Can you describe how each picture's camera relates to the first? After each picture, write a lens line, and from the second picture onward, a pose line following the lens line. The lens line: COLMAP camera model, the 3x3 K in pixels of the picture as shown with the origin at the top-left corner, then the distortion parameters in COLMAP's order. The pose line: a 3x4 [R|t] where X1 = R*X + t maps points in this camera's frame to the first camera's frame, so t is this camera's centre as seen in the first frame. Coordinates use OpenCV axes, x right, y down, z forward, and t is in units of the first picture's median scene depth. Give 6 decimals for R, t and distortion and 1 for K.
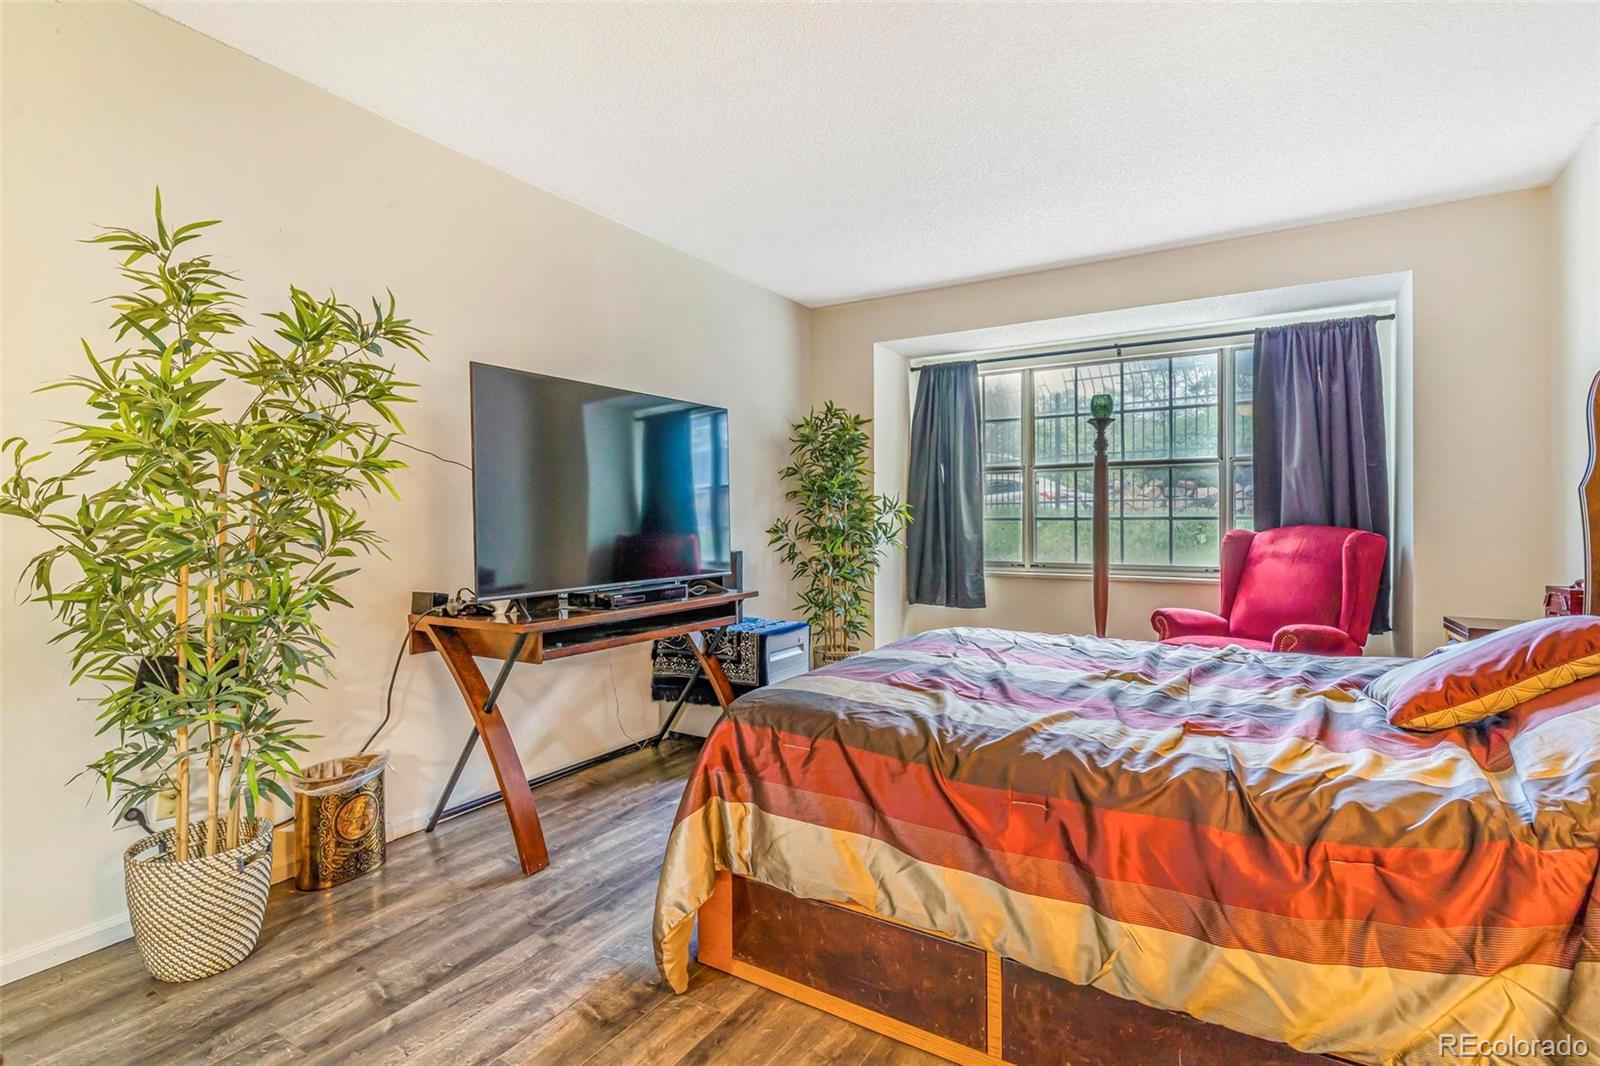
lens RADIAL K [[766.9, 0, 800.0], [0, 766.9, 533.0], [0, 0, 1]] dist [-0.000408, -0.000449]
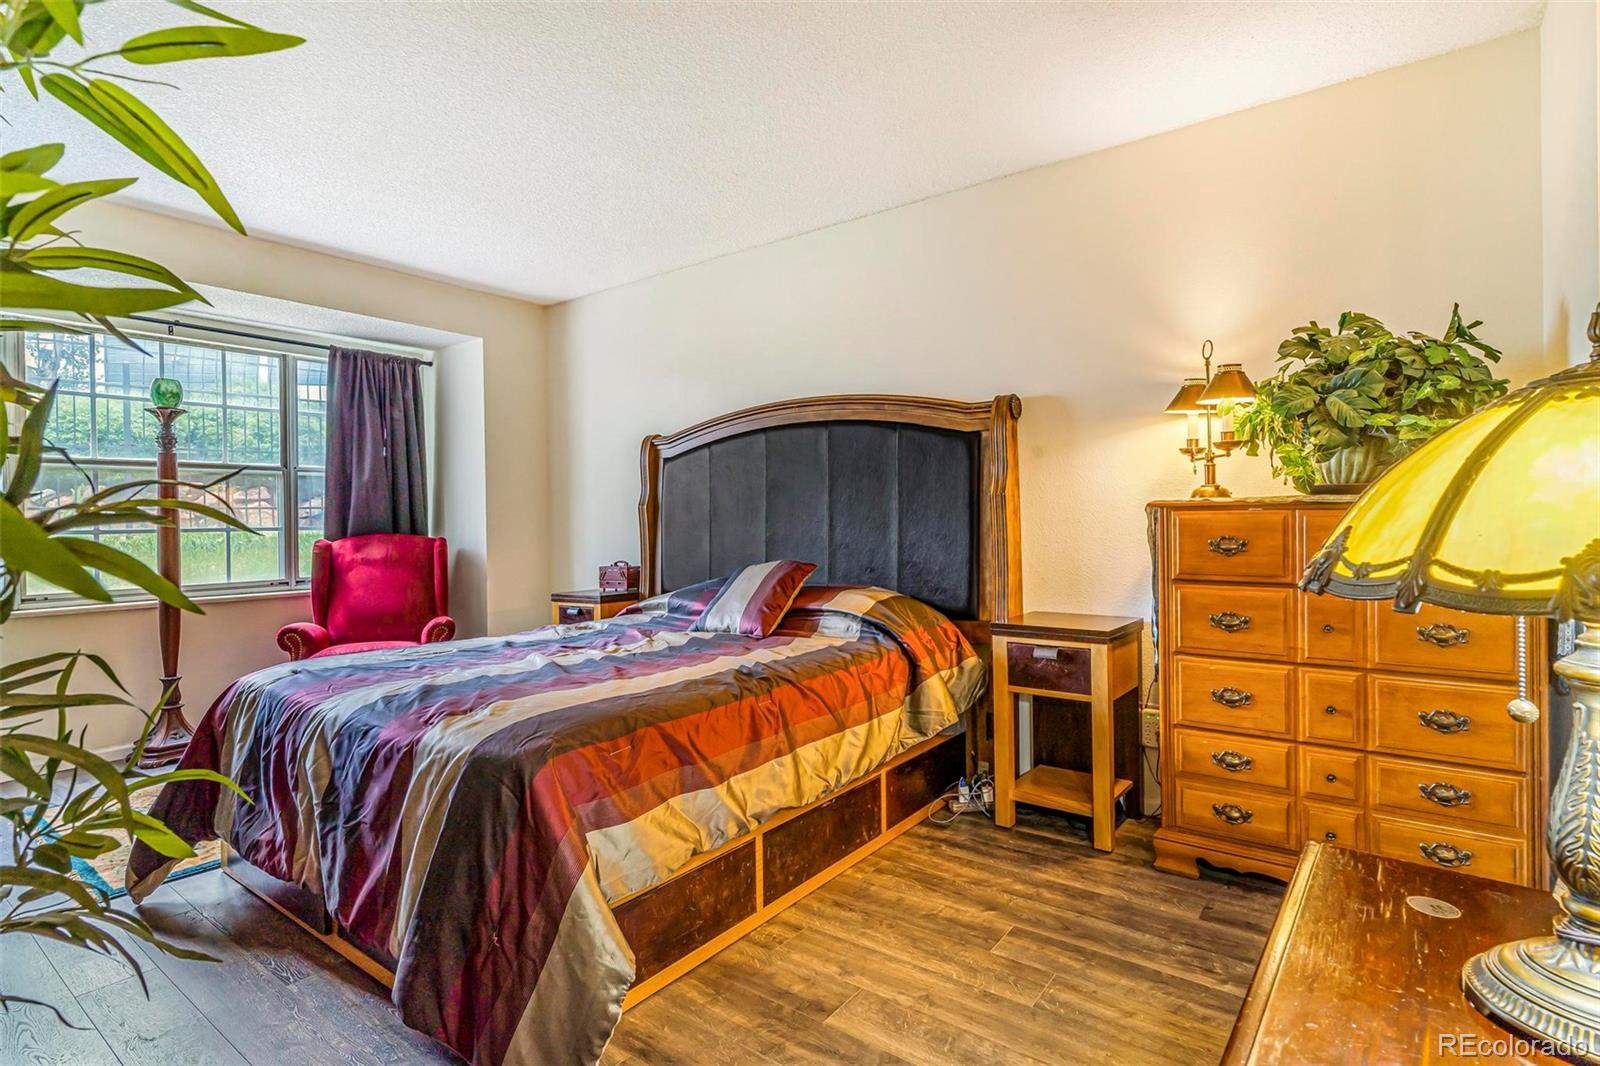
lens RADIAL K [[790.8, 0, 800.0], [0, 790.8, 533.0], [0, 0, 1]] dist [0.001369, 0.000262]
pose [[0.108389, -0.016182, 0.993977, -0.415692], [0.030994, 0.999436, 0.012891, -0.007262], [-0.993625, 0.029410, 0.108829, 0.268812]]
